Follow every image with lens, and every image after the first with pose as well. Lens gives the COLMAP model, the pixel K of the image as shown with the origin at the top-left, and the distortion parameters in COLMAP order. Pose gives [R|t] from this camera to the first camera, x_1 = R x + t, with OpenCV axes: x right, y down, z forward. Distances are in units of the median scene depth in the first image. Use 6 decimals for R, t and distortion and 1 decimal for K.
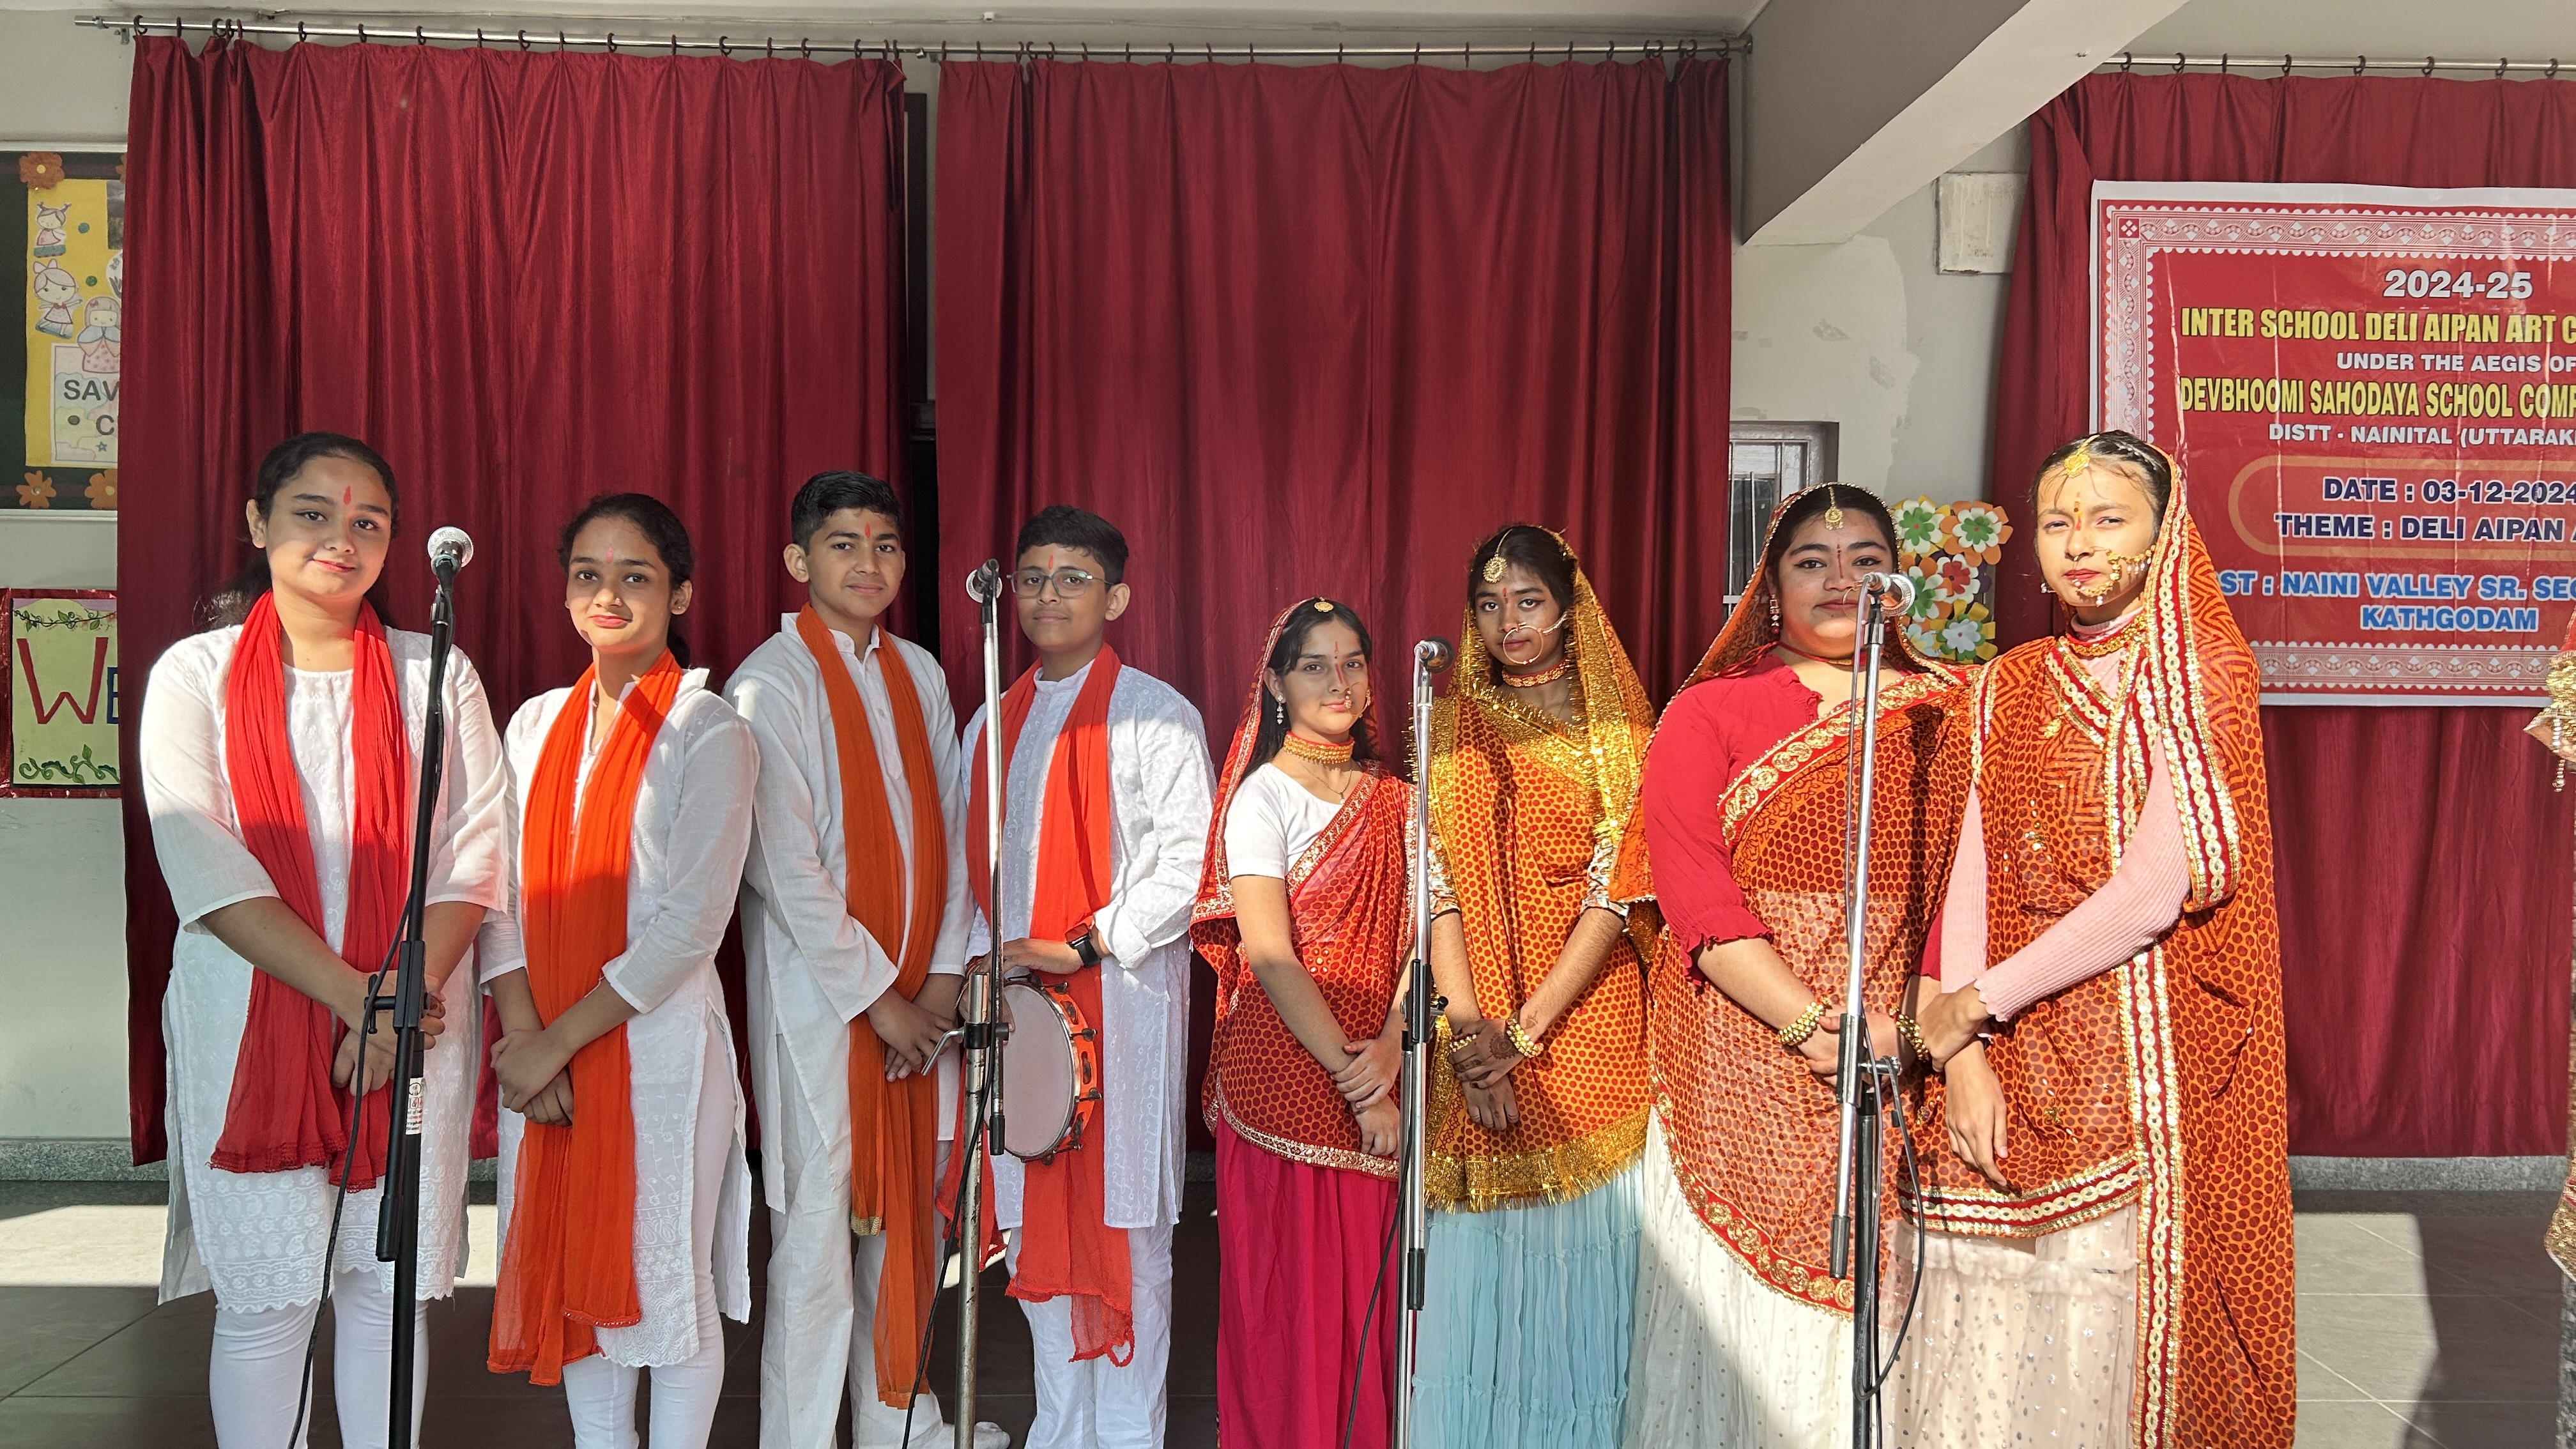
lens RADIAL K [[1945.9, 0, 1285.9], [0, 1945.9, 737.4], [0, 0, 1]] dist [0.055218, -0.060438]
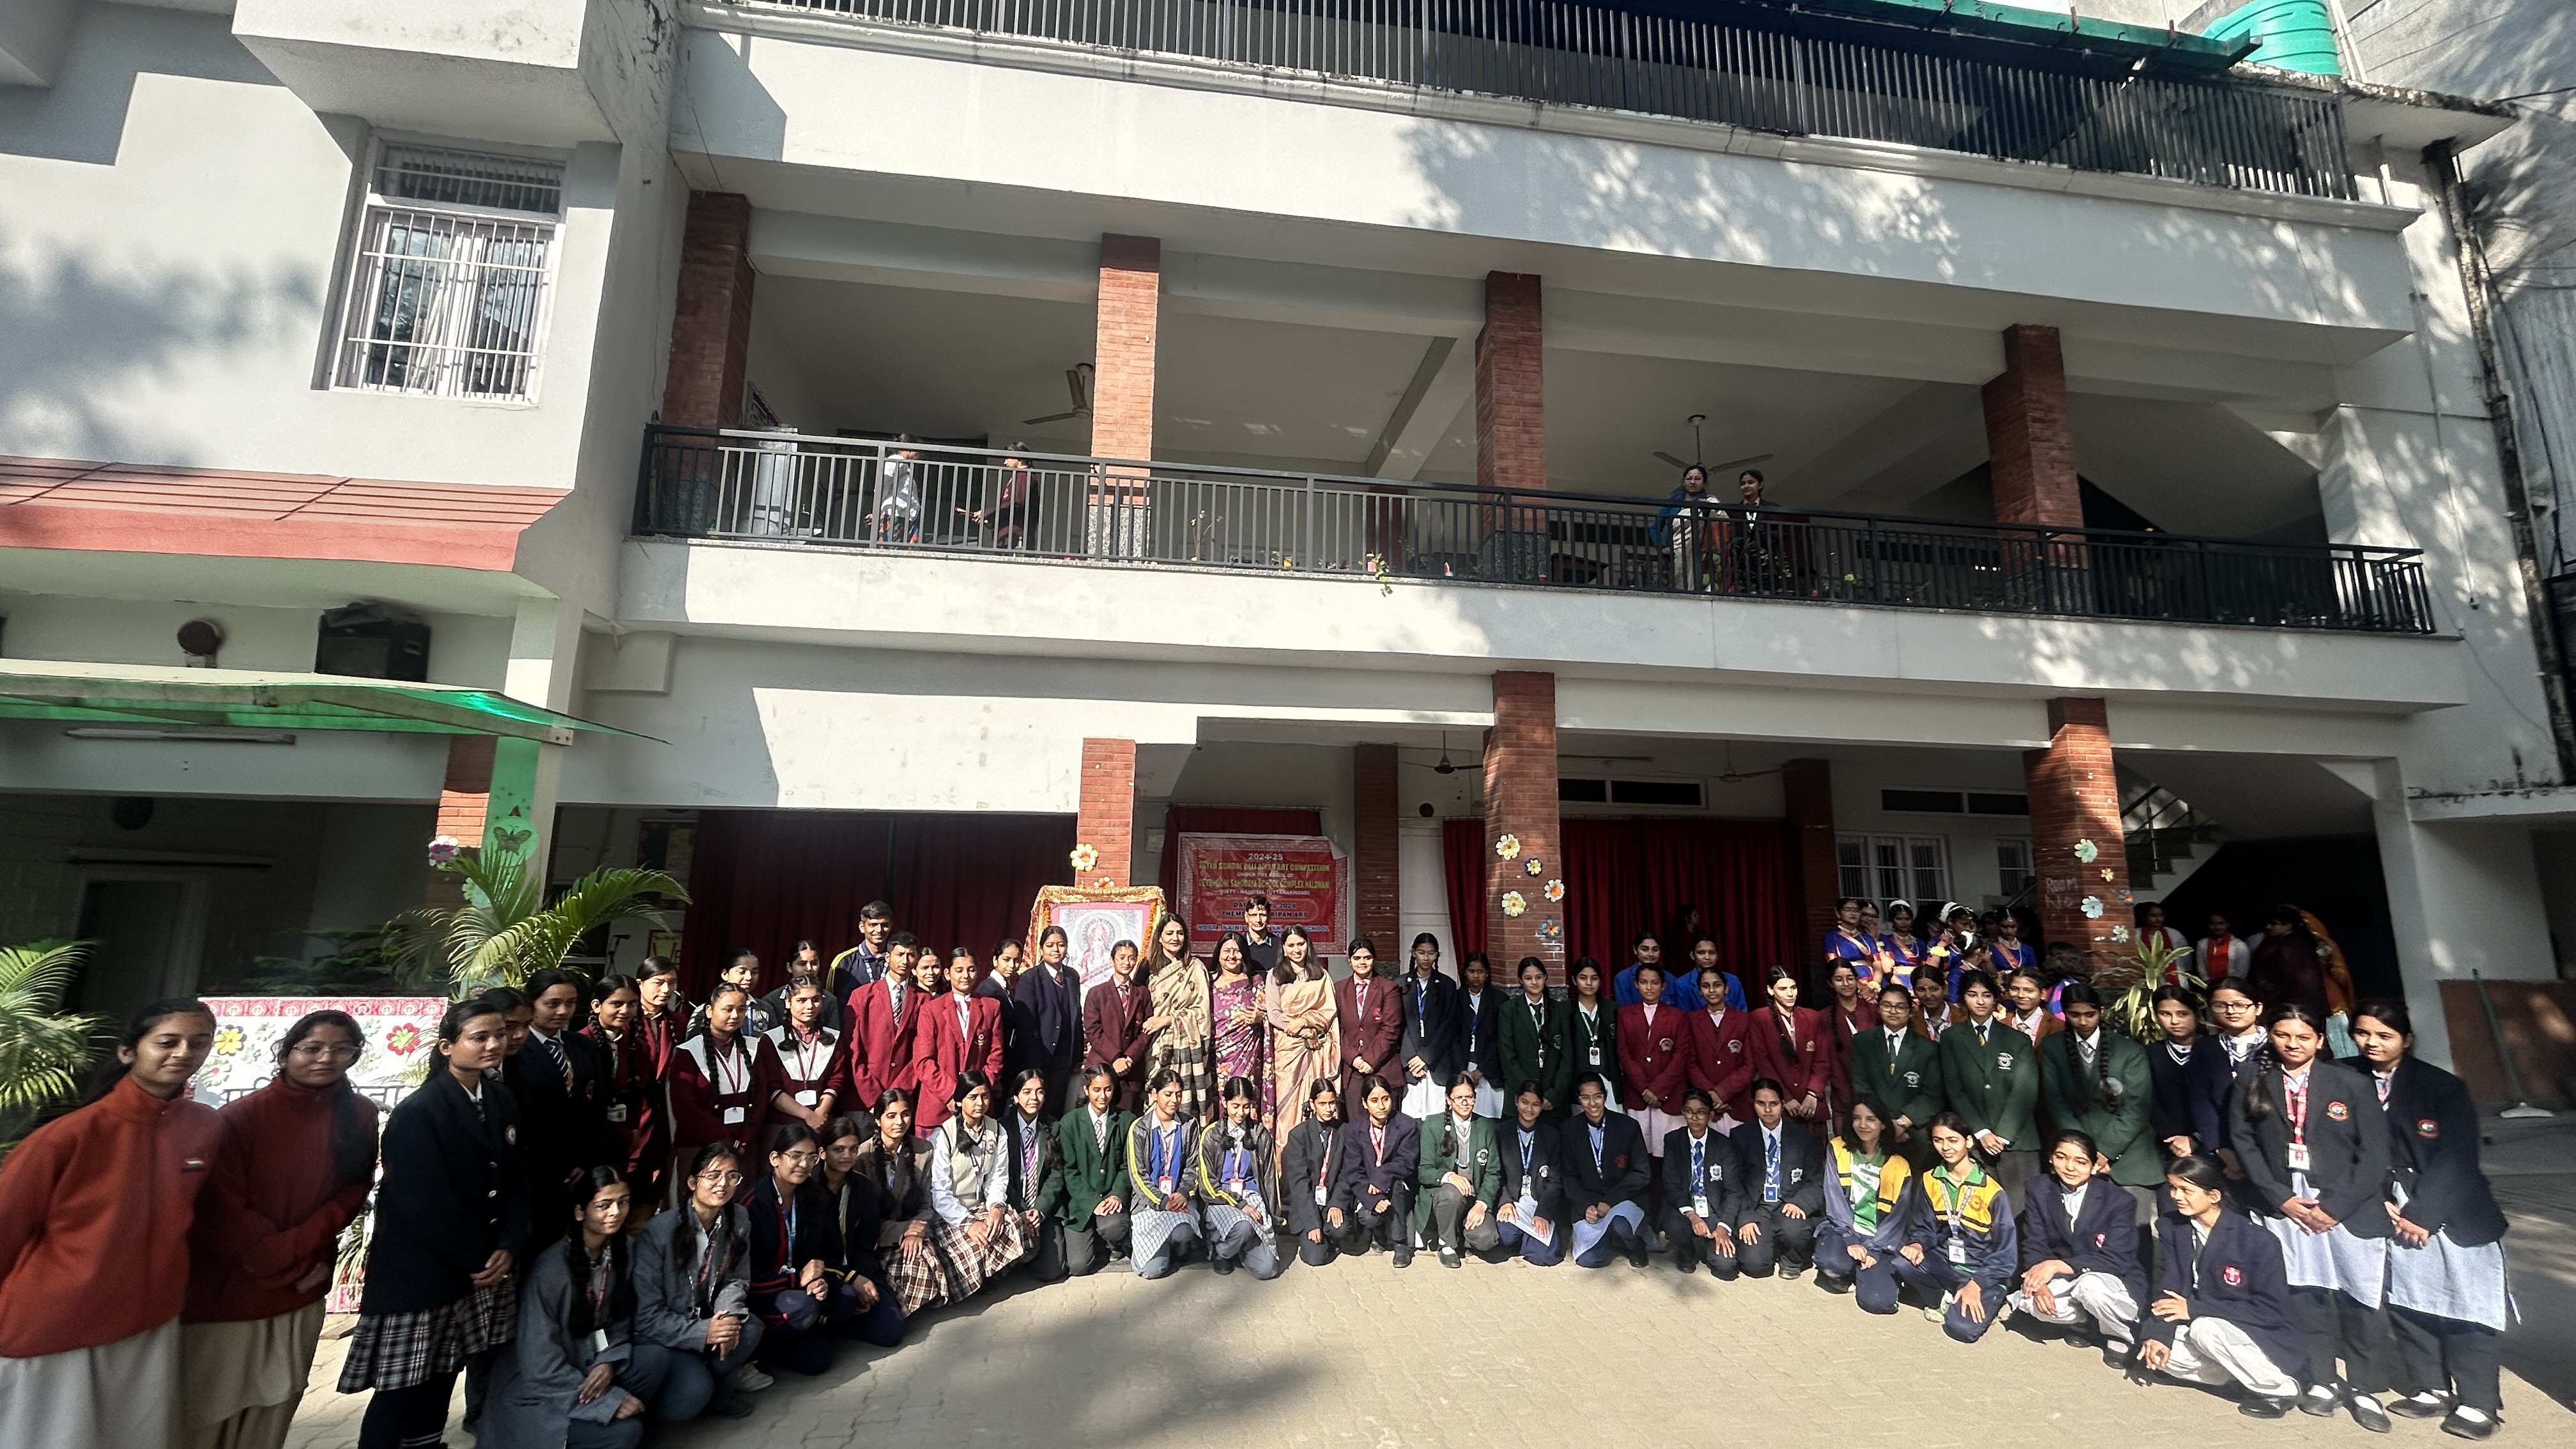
lens RADIAL K [[1046.4, 0, 1282.8], [0, 1046.4, 728.2], [0, 0, 1]] dist [0.002438, 0.000178]
pose [[0.993504, 0.021279, 0.111789, 0.372628], [0.002292, 0.978420, -0.206612, -0.033230], [-0.113773, 0.205526, 0.972016, -1.282302]]
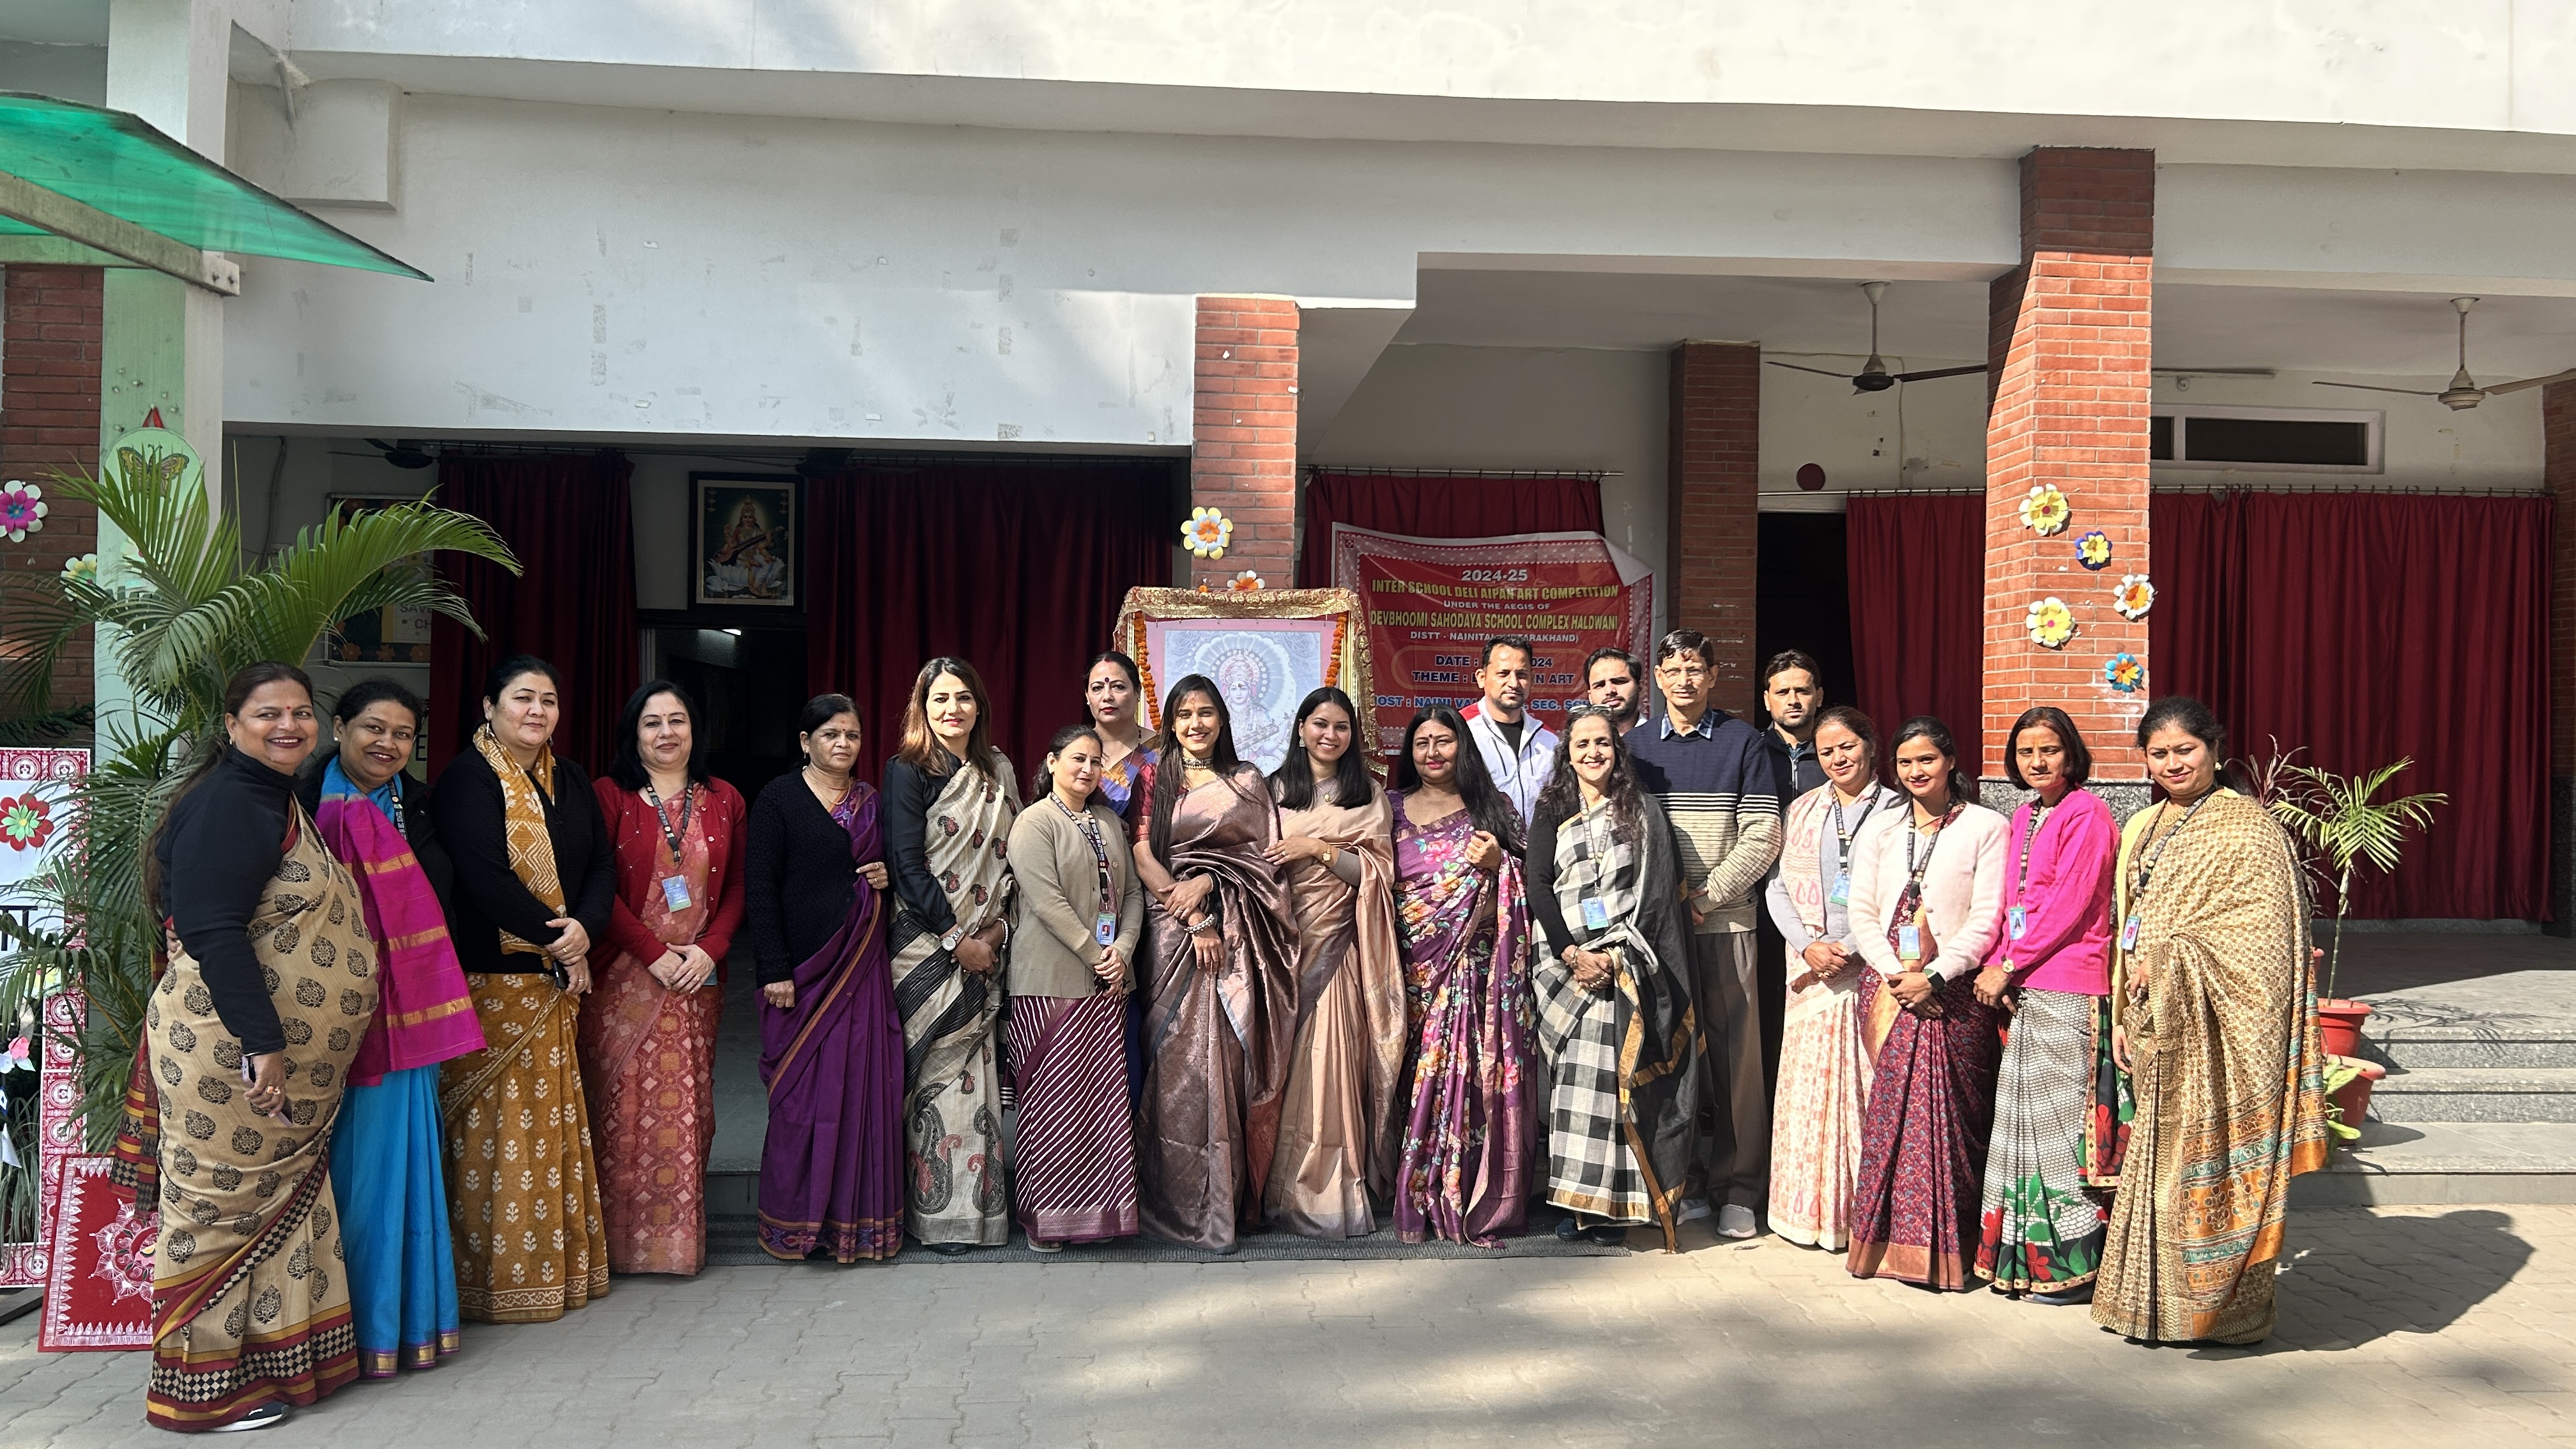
lens RADIAL K [[1943.1, 0, 1289.1], [0, 1943.1, 744.9], [0, 0, 1]] dist [0.100582, -0.129005]
pose [[0.998735, 0.004016, 0.050125, 0.250143], [-0.002419, 0.999488, -0.031894, 0.042411], [-0.050227, 0.031732, 0.998234, -1.200465]]
